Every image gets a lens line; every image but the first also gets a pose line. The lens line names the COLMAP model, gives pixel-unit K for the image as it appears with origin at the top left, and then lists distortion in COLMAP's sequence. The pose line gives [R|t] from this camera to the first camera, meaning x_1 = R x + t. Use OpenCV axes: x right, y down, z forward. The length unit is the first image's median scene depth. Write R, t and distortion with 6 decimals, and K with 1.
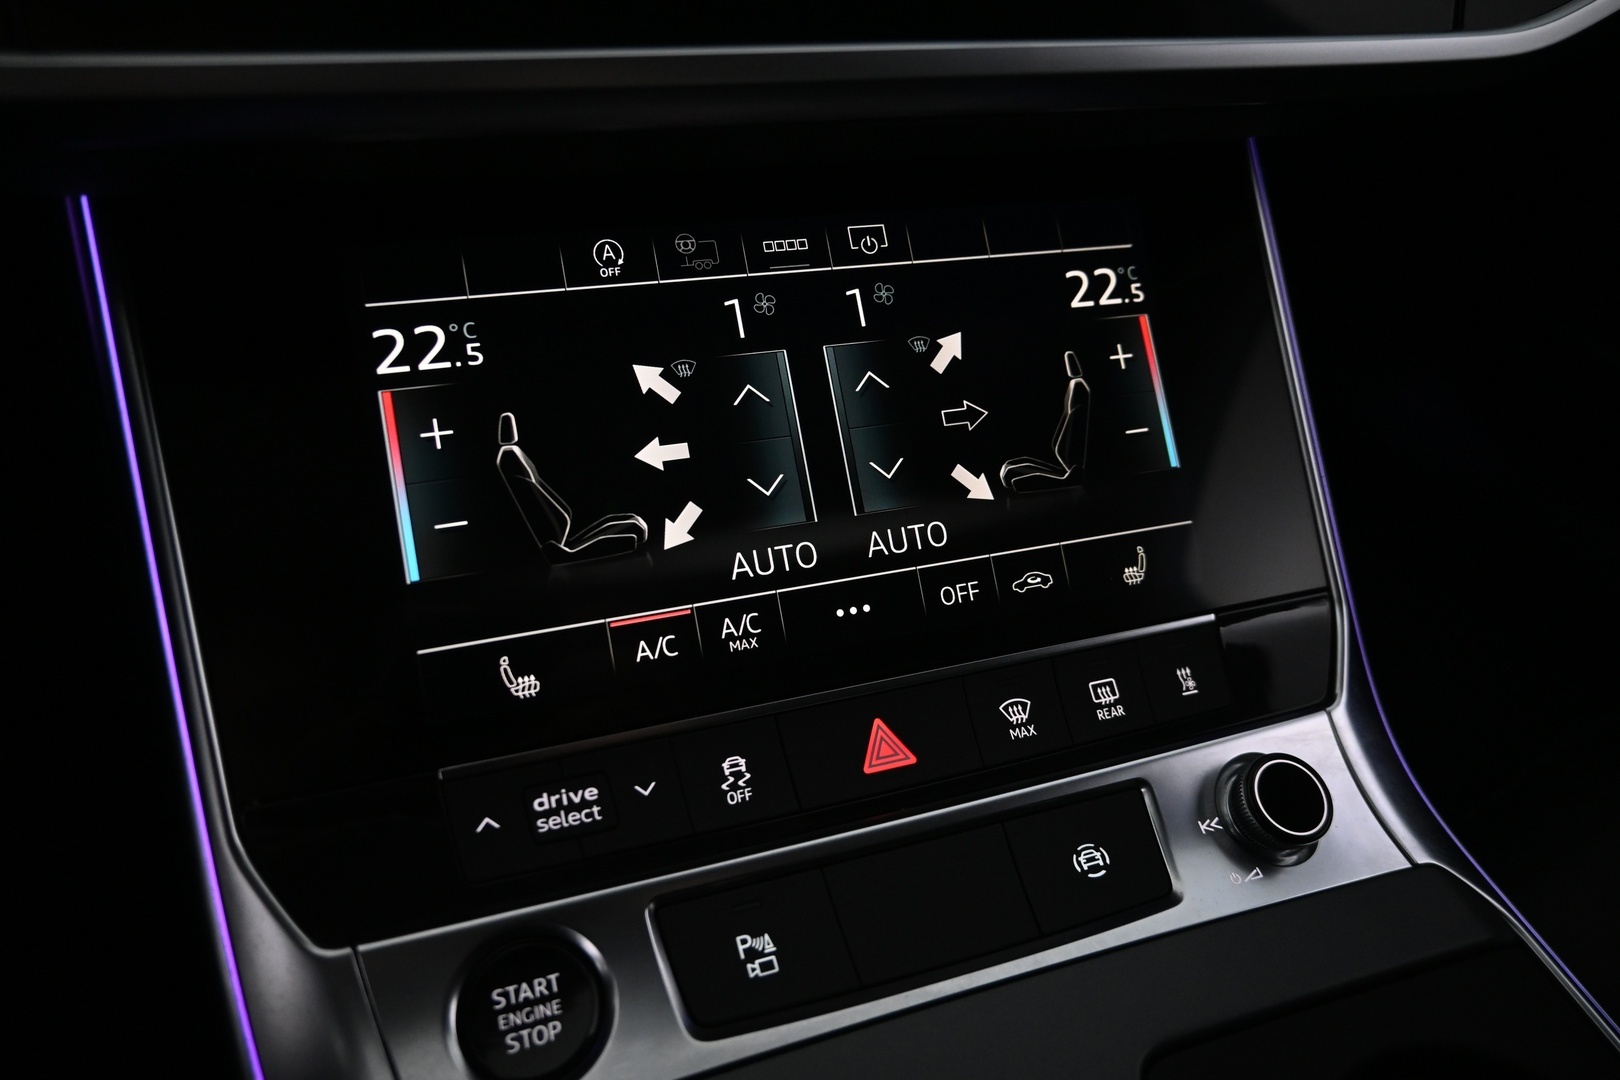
lens RADIAL K [[1093.3, 0, 814.3], [0, 1093.3, 539.2], [0, 0, 1]] dist [-0.003014, 0.000369]
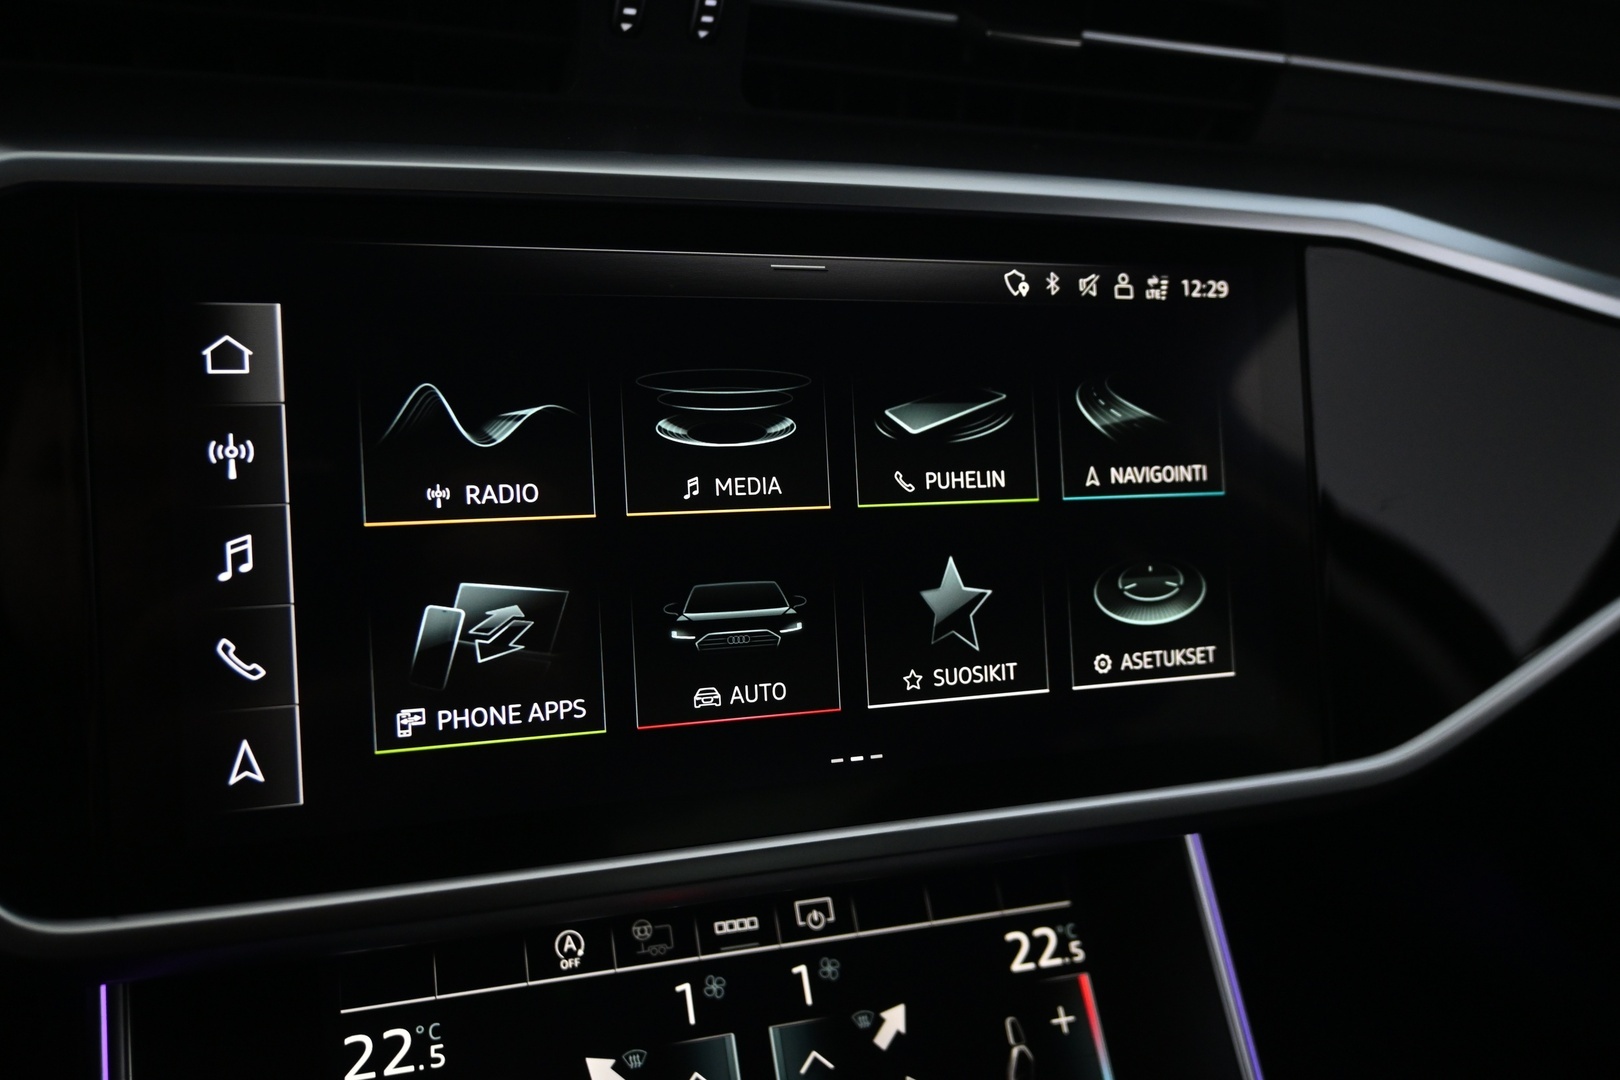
lens RADIAL K [[1302.0, 0, 809.1], [0, 1302.0, 549.2], [0, 0, 1]] dist [0.001332, -0.008409]
pose [[0.999937, 0.010439, 0.004220, 0.036263], [-0.008703, 0.954366, -0.298514, -0.246168], [-0.007144, 0.298458, 0.954396, -0.328515]]
